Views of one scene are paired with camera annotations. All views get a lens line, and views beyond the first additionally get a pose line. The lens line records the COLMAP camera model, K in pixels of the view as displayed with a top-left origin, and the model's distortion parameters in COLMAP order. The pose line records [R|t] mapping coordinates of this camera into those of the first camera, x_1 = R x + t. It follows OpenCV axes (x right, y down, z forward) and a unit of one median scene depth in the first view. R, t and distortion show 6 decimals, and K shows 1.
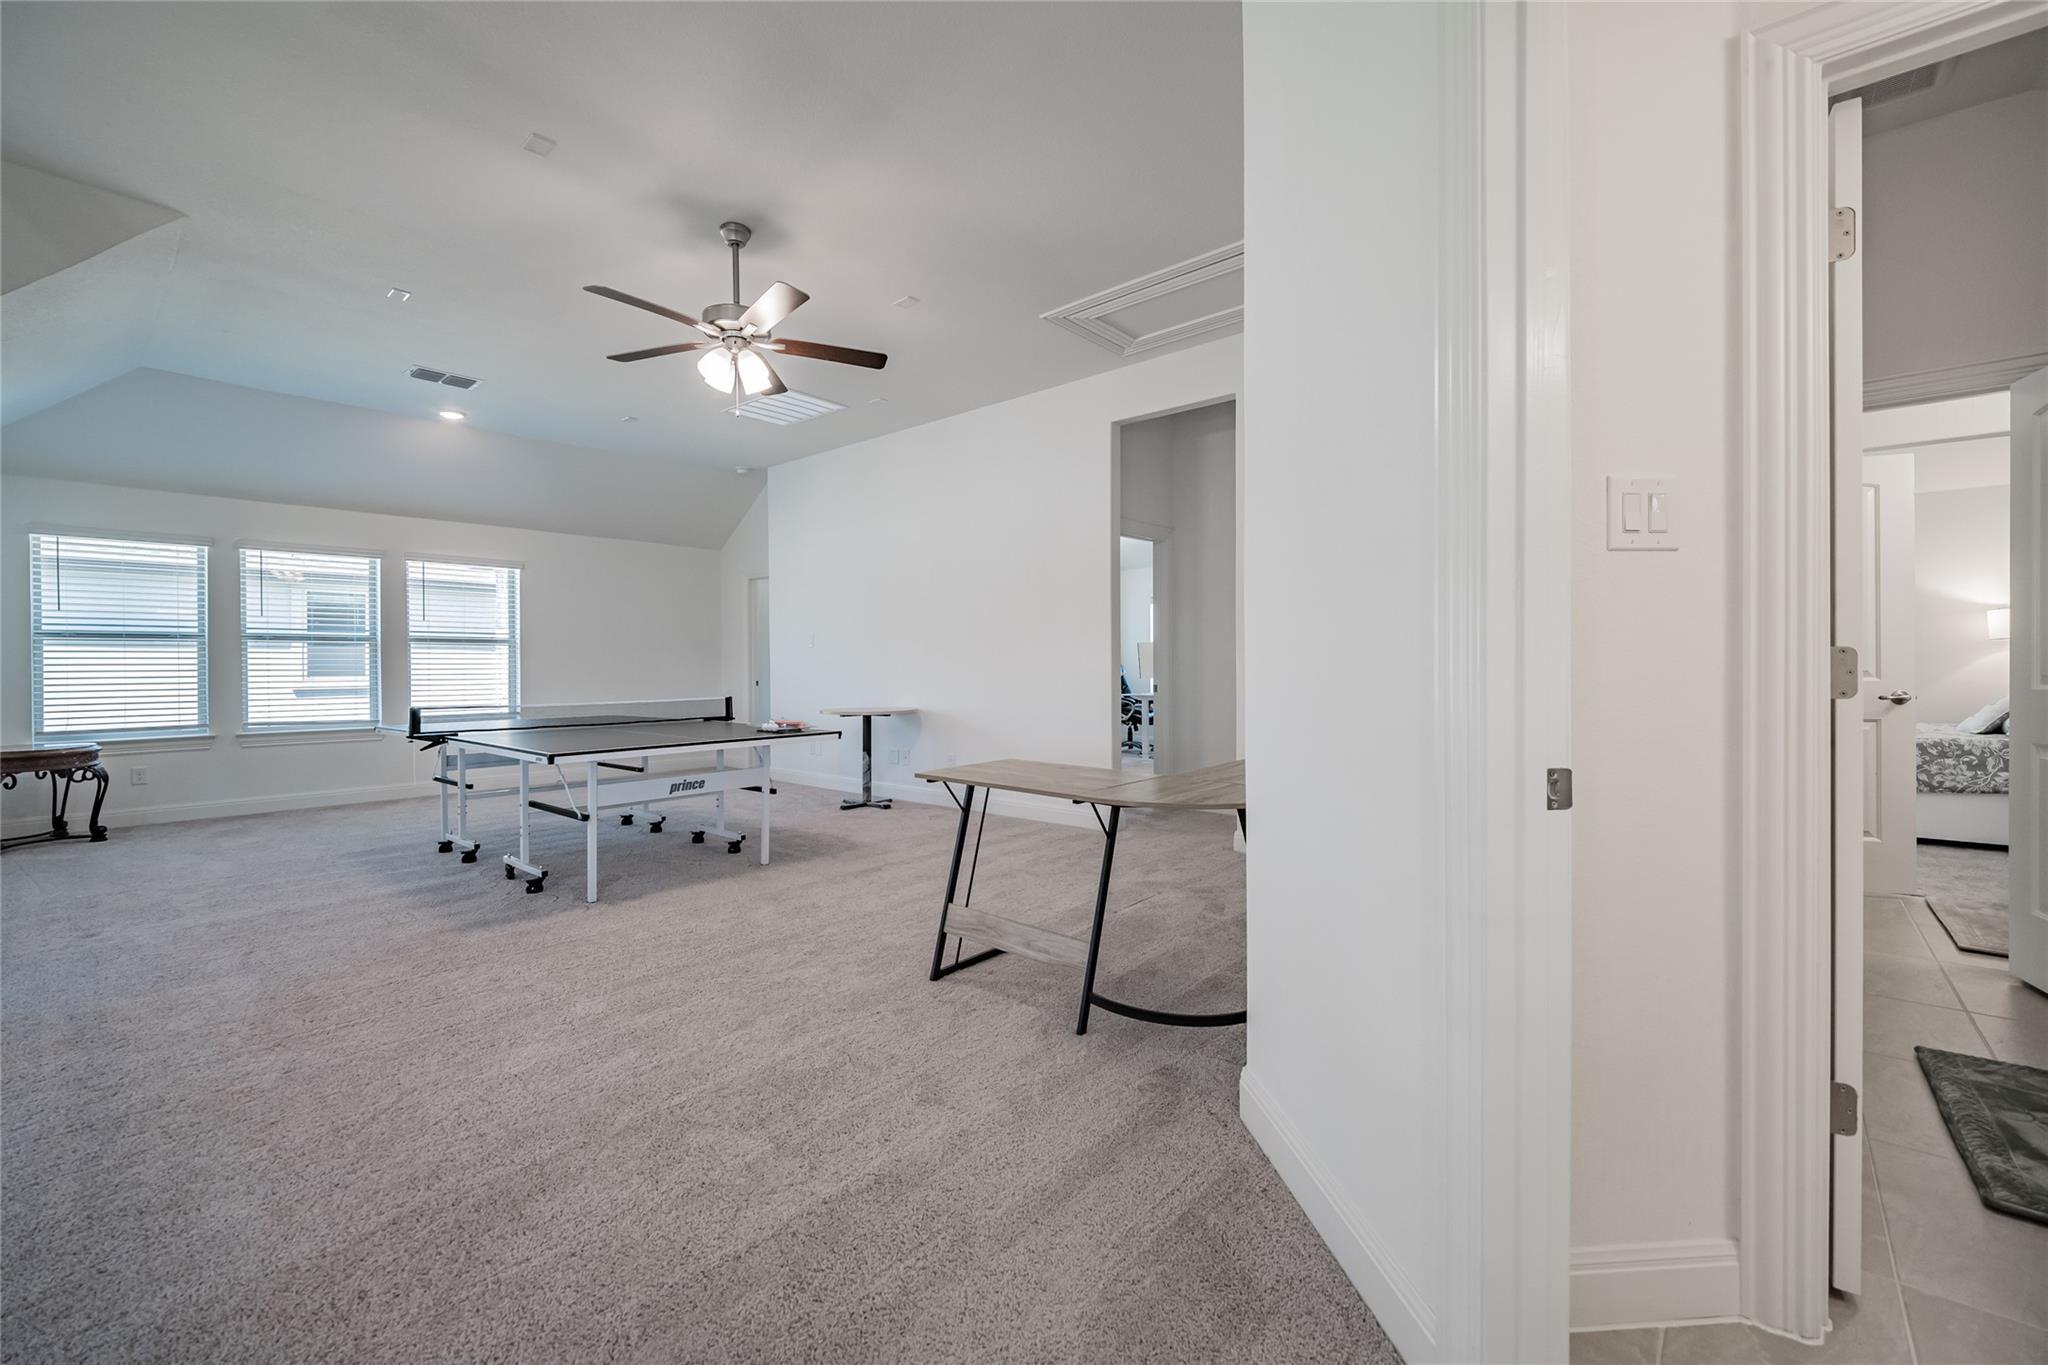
lens RADIAL K [[853.9, 0, 1011.9], [0, 853.9, 674.8], [0, 0, 1]] dist [-0.001440, 0.000053]
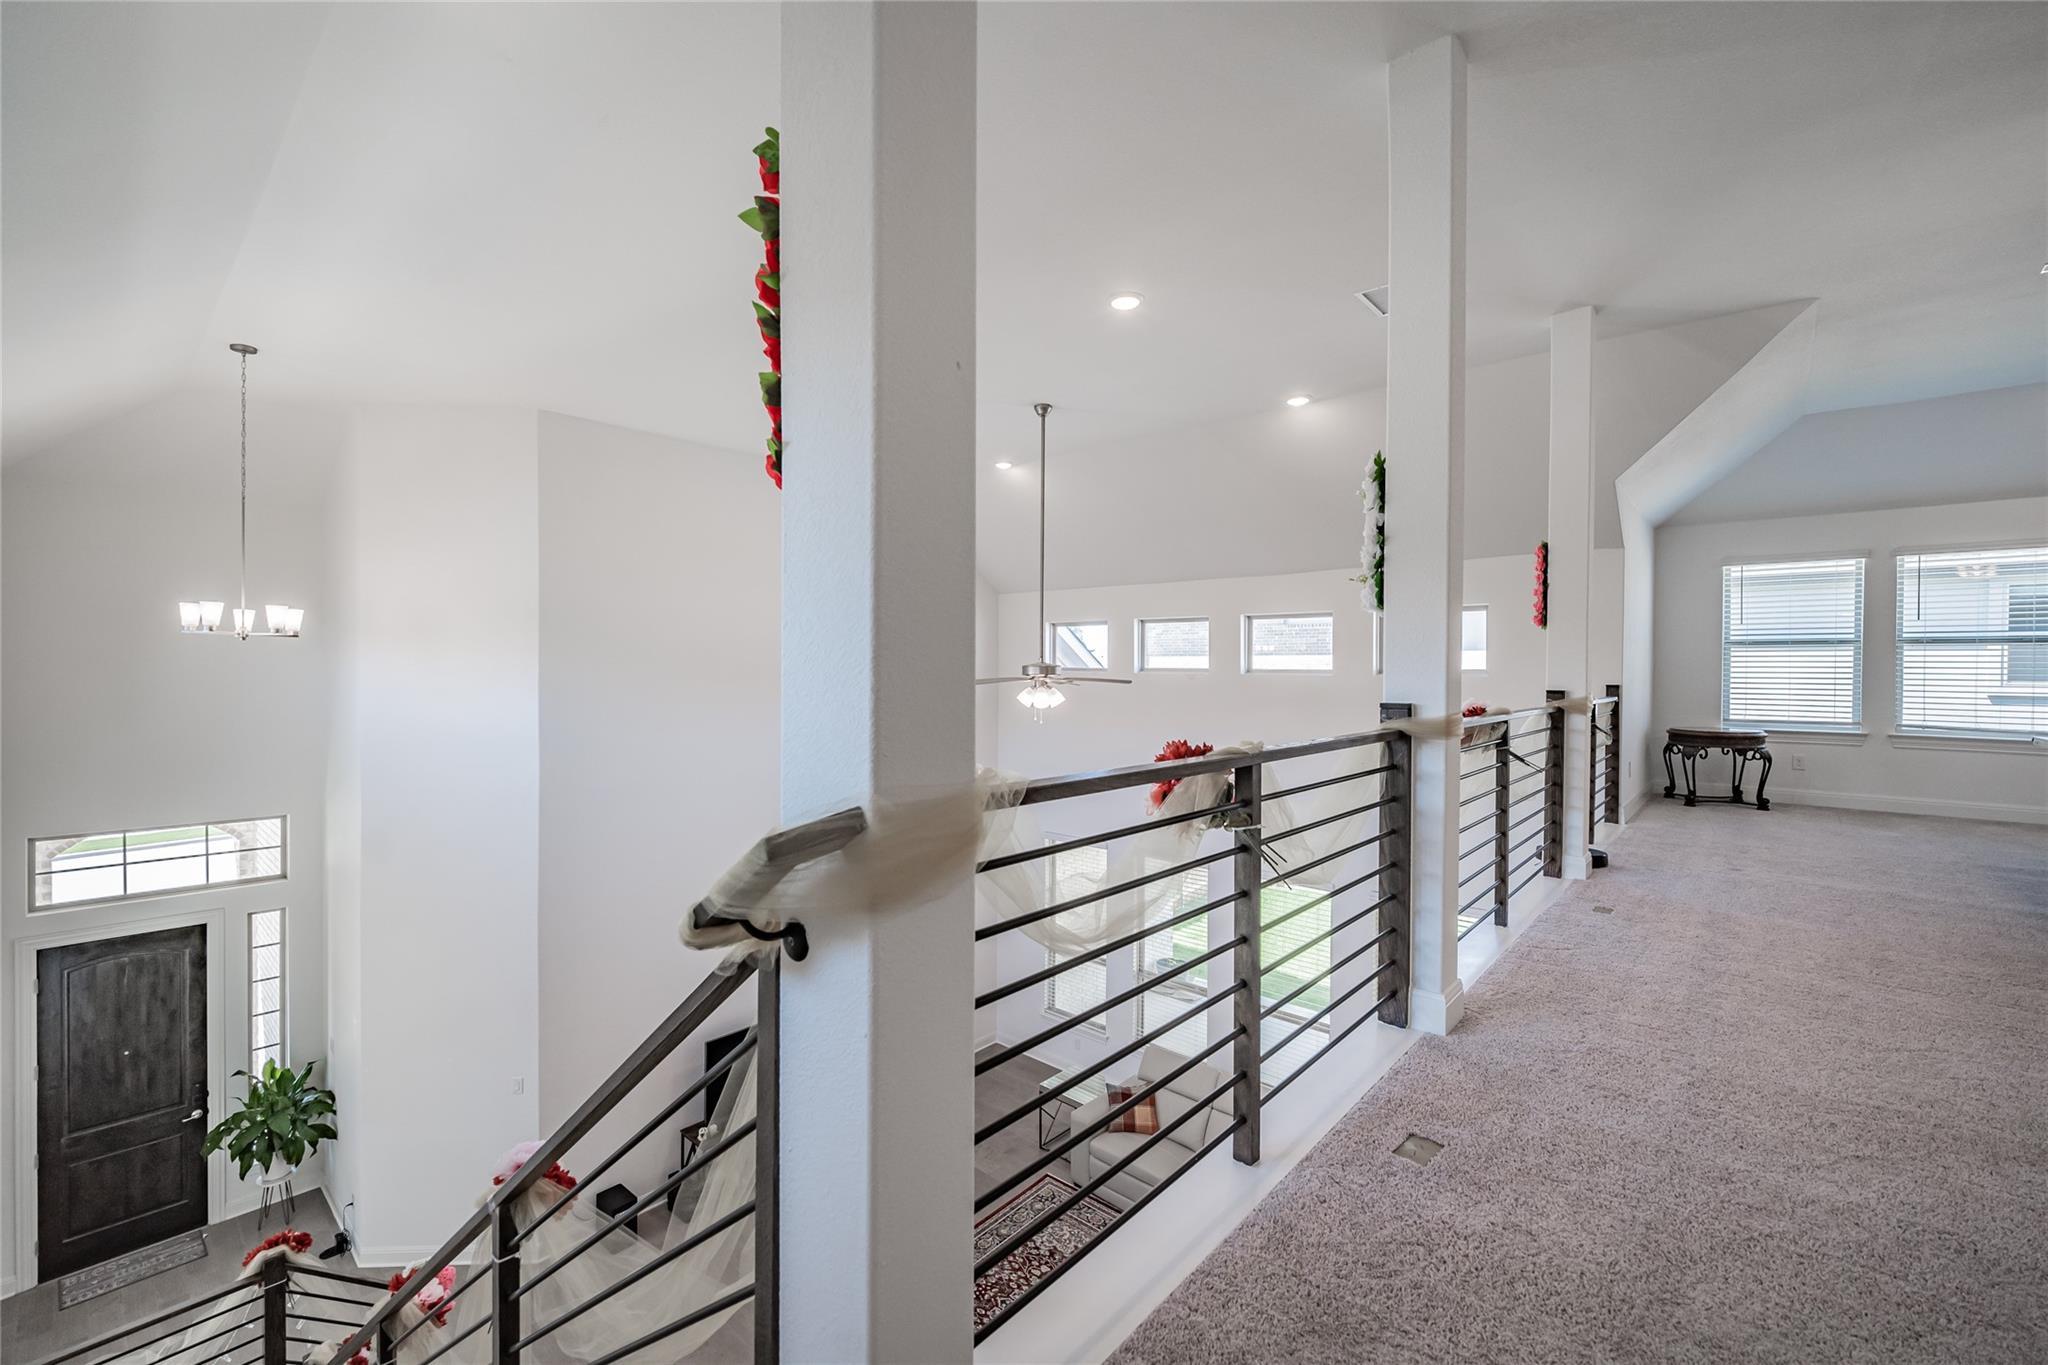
lens RADIAL K [[845.4, 0, 1006.4], [0, 845.4, 670.7], [0, 0, 1]] dist [0.016521, -0.010097]
pose [[-0.005200, 0.010349, -0.999933, 0.159856], [-0.017569, 0.999791, 0.010439, -0.000014], [0.999832, 0.017622, -0.005017, -0.089826]]
